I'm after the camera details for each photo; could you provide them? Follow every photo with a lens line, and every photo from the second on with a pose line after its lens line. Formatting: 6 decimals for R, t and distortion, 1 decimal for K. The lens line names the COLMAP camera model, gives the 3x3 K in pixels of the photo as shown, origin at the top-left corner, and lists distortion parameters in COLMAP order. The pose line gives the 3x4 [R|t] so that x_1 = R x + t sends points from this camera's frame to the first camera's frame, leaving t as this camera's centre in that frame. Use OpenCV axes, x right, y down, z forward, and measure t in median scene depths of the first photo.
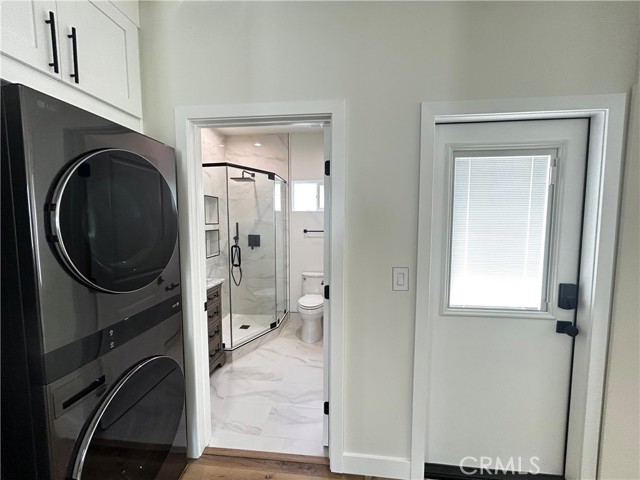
lens RADIAL K [[260.1, 0, 320.0], [0, 260.1, 240.0], [0, 0, 1]] dist [0.000430, 0.000448]
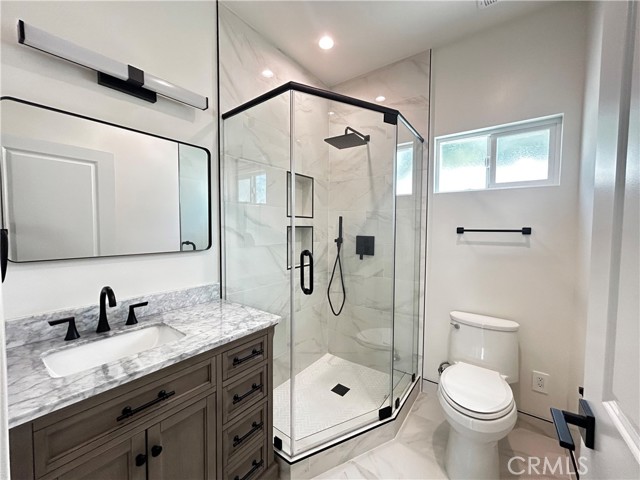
lens RADIAL K [[260.1, 0, 320.0], [0, 260.1, 240.0], [0, 0, 1]] dist [0.000430, 0.000448]
pose [[0.866331, 0.027439, -0.498717, -0.040626], [-0.041732, 0.998975, -0.017531, 0.005183], [0.497725, 0.036000, 0.866588, 0.427336]]
